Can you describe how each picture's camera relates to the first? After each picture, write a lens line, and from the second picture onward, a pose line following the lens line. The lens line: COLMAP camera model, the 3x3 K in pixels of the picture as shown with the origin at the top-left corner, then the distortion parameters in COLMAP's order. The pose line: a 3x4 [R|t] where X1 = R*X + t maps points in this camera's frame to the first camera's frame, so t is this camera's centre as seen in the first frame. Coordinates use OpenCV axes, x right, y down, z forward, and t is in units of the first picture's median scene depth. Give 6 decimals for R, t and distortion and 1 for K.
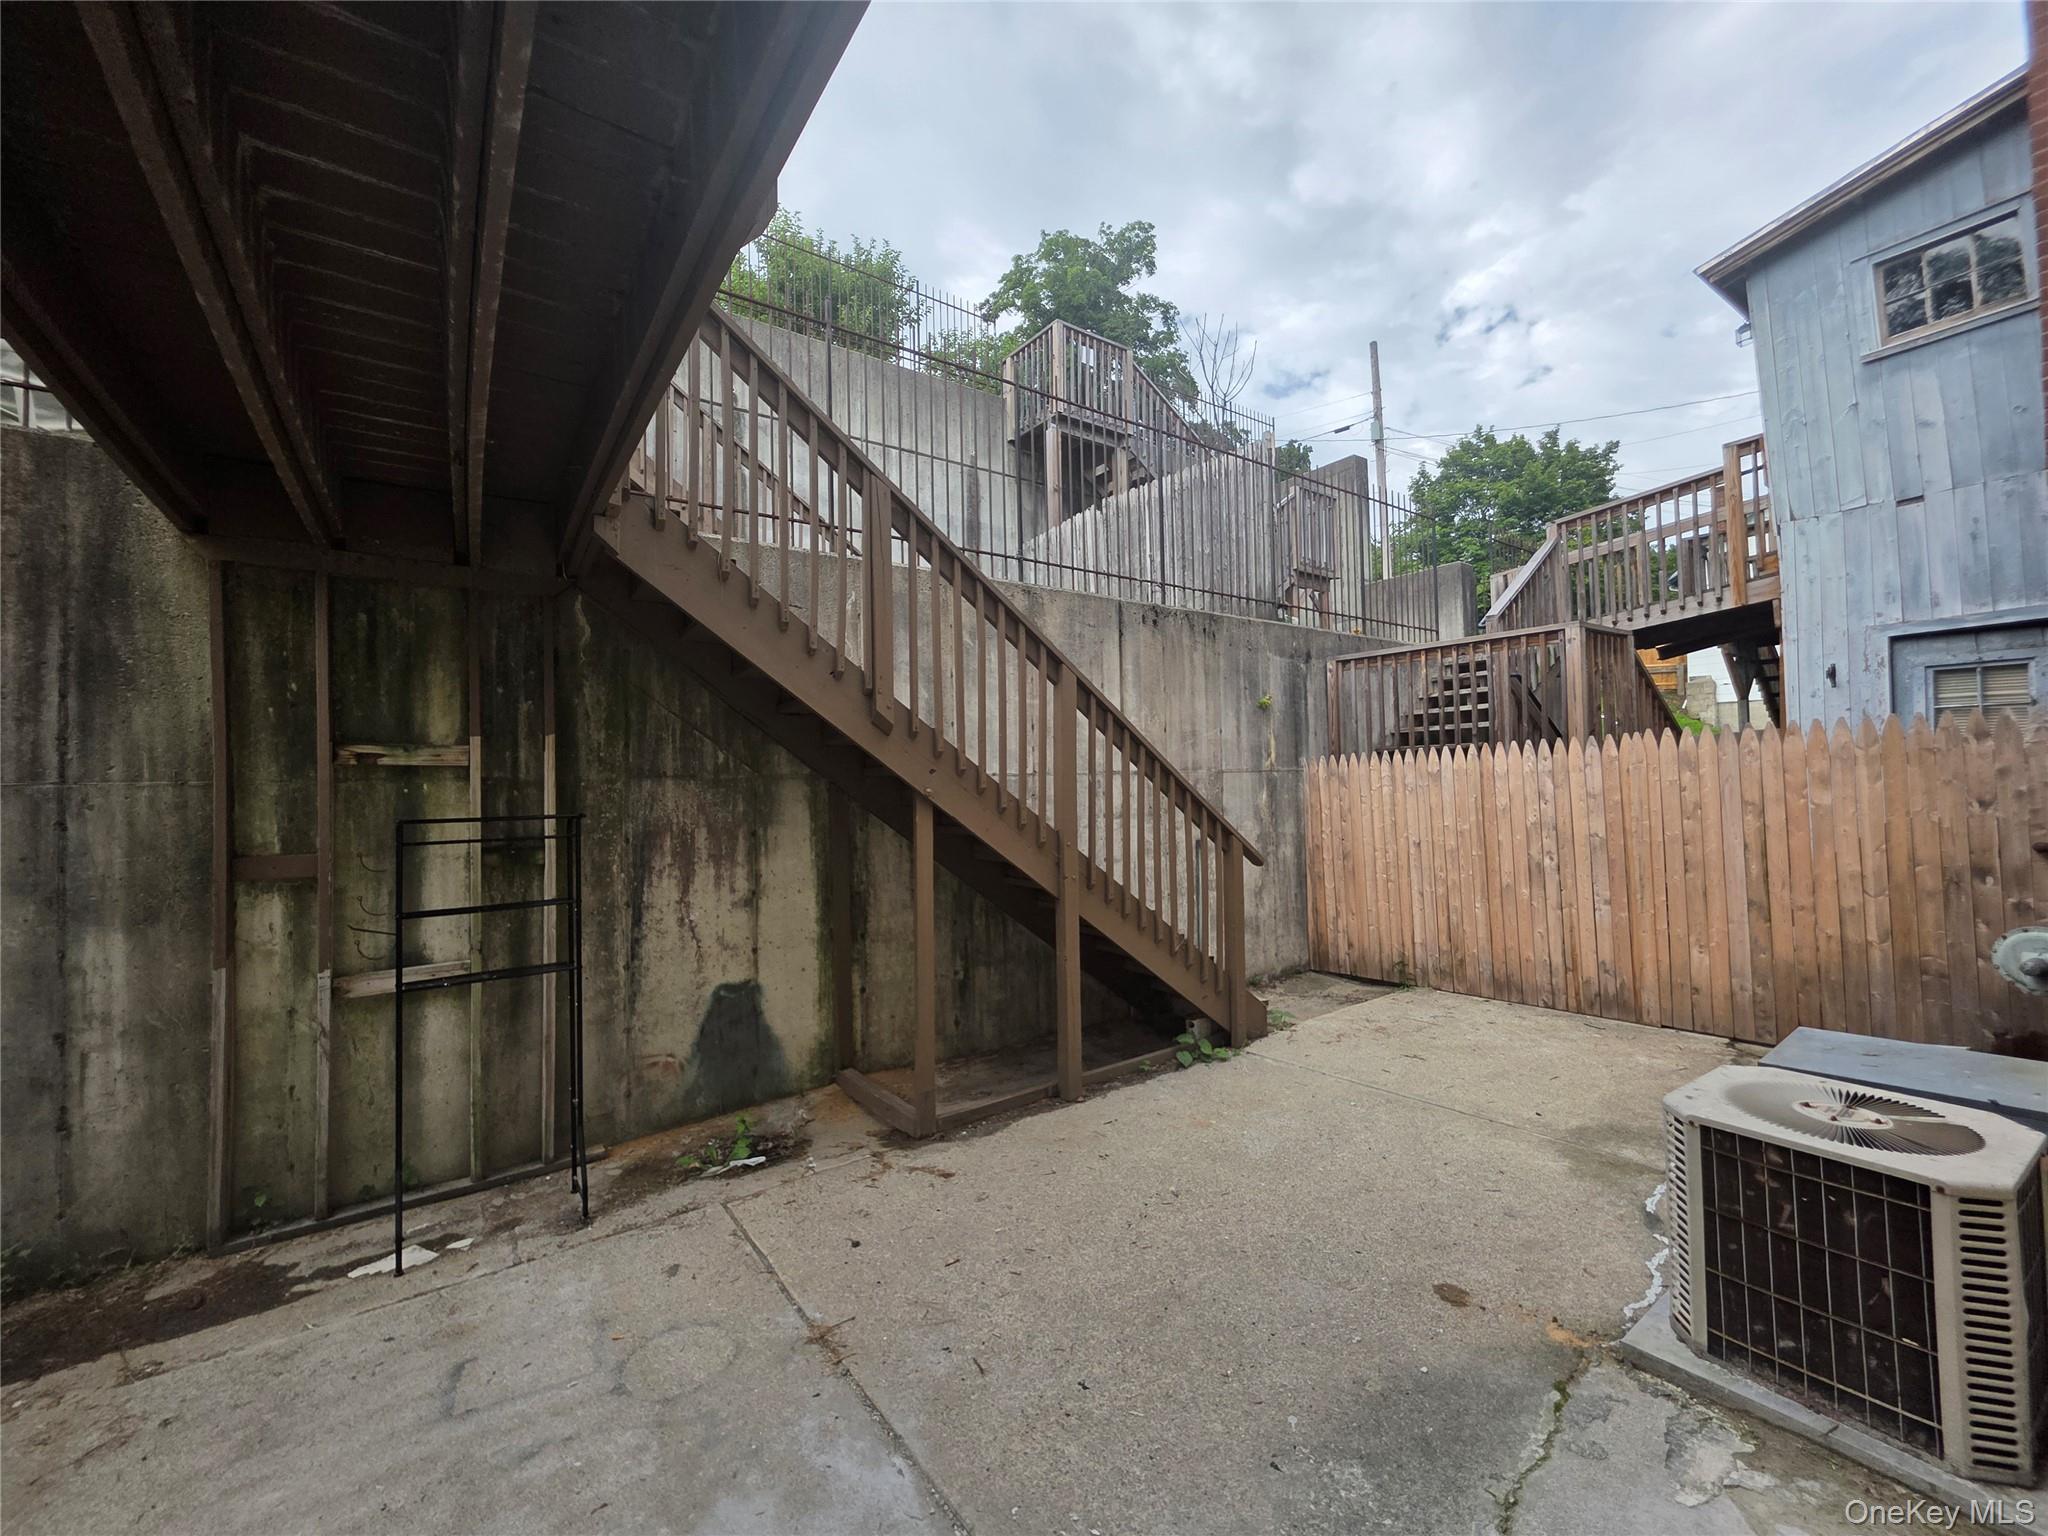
lens RADIAL K [[813.8, 0, 1024.8], [0, 813.8, 763.2], [0, 0, 1]] dist [0.000080, 0.000252]
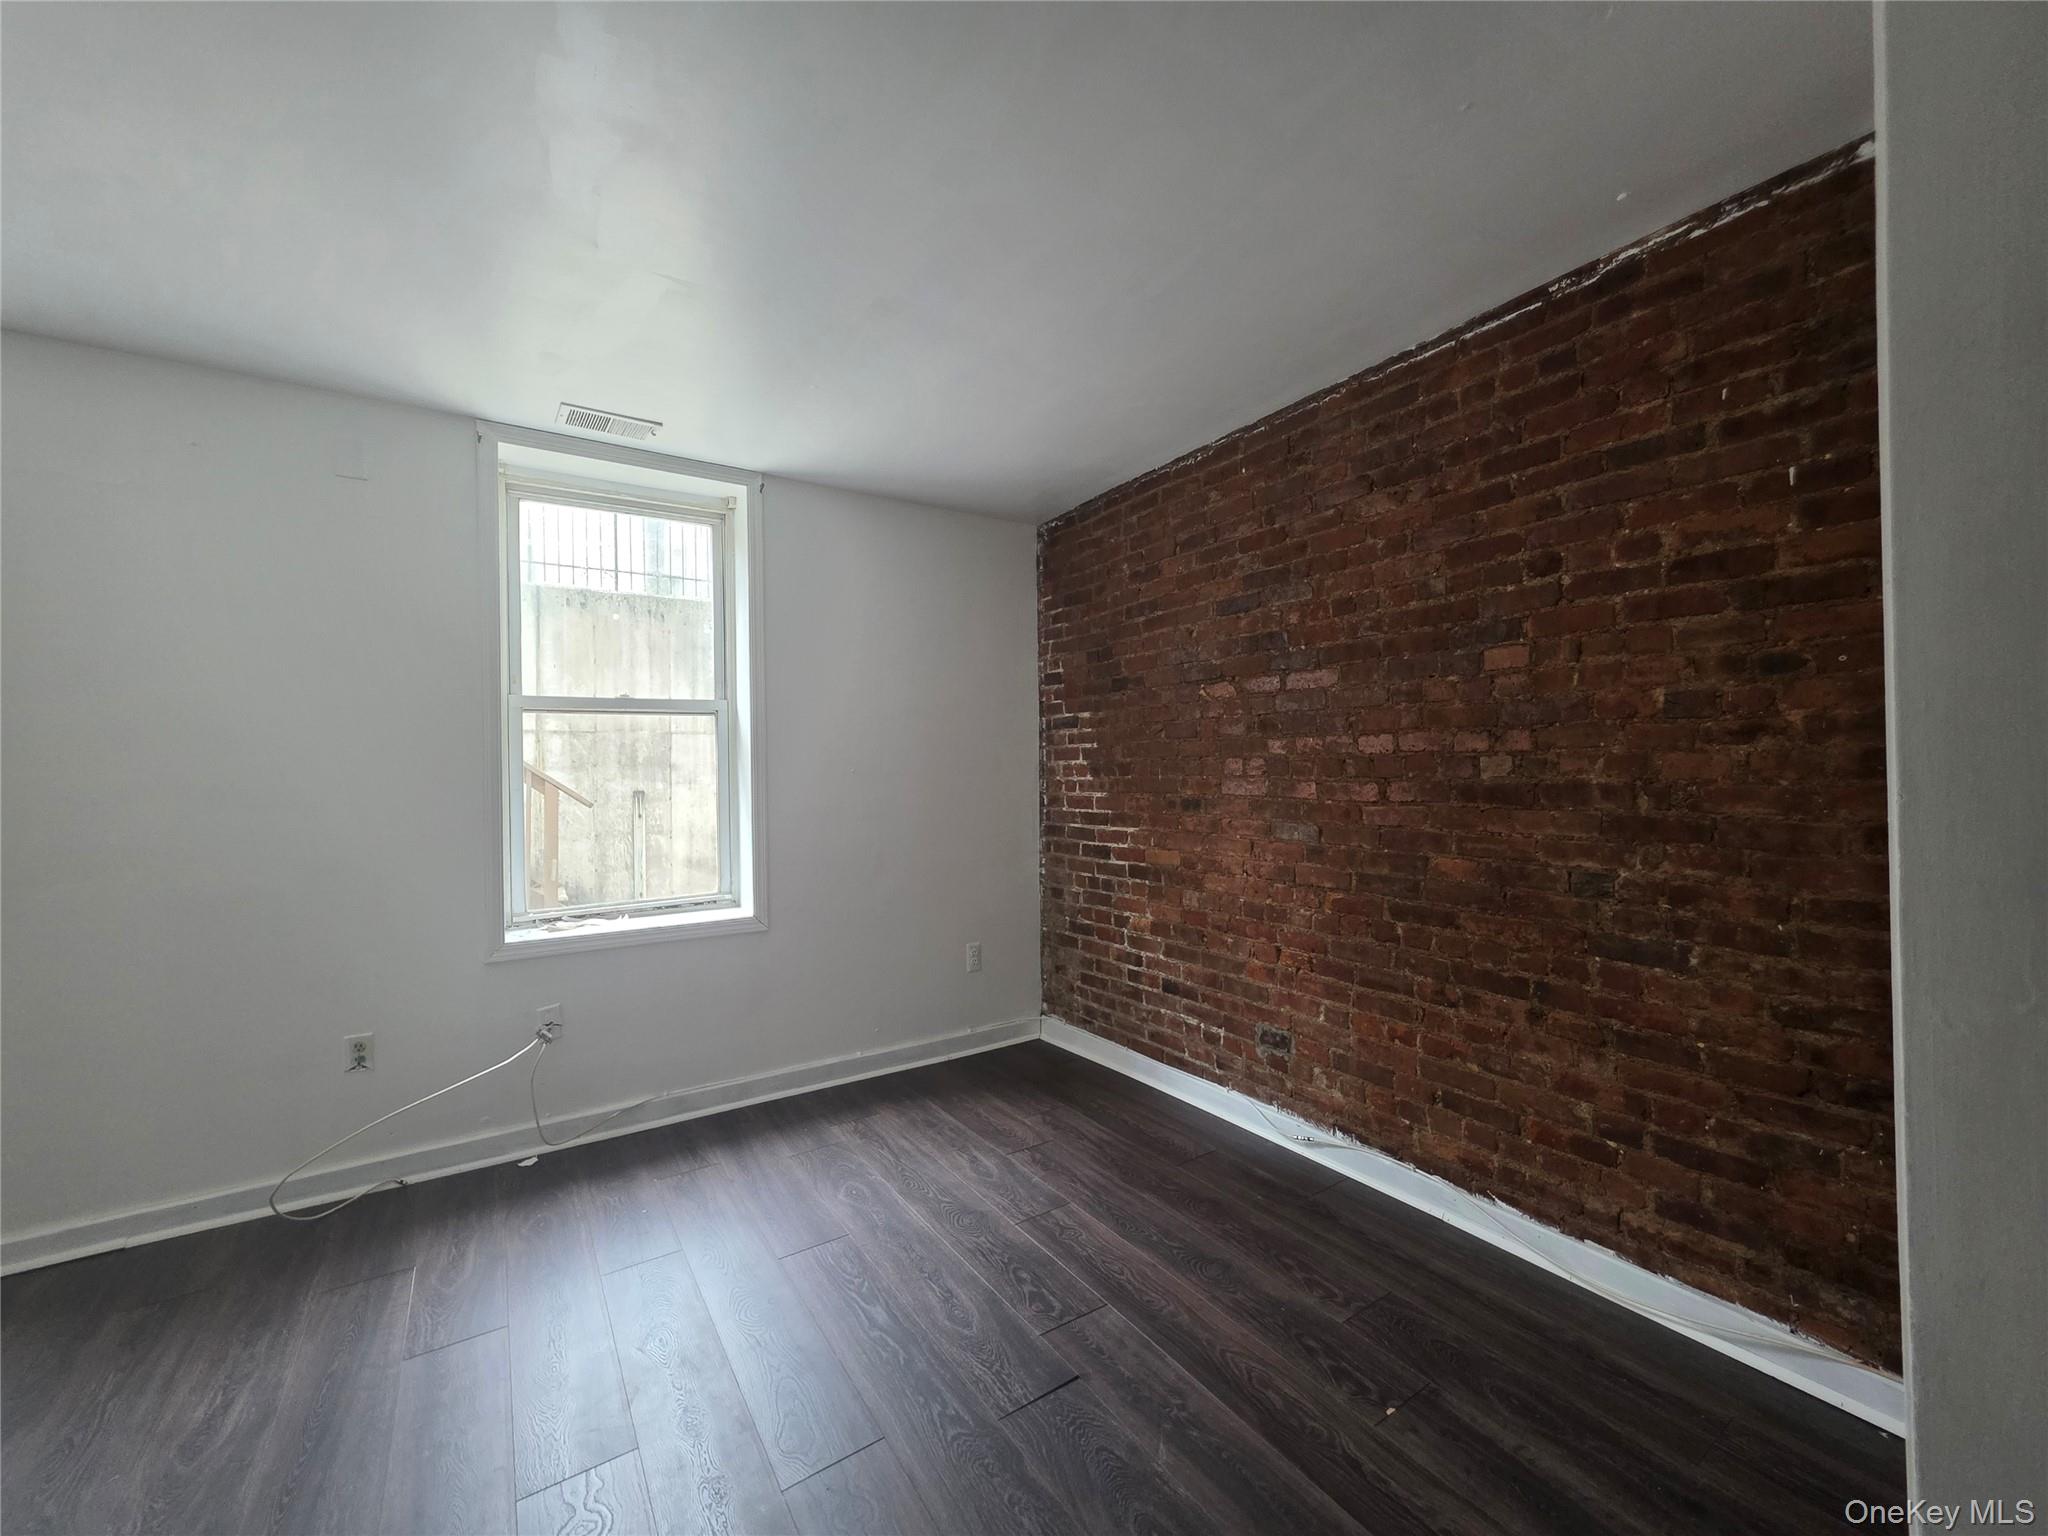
lens RADIAL K [[813.8, 0, 1021.7], [0, 813.8, 769.5], [0, 0, 1]] dist [0.000080, 0.000252]
pose [[0.998927, 0.016756, -0.043168, 0.842126], [-0.015162, 0.999201, 0.036975, 0.012732], [0.043753, -0.036281, 0.998383, -0.158851]]
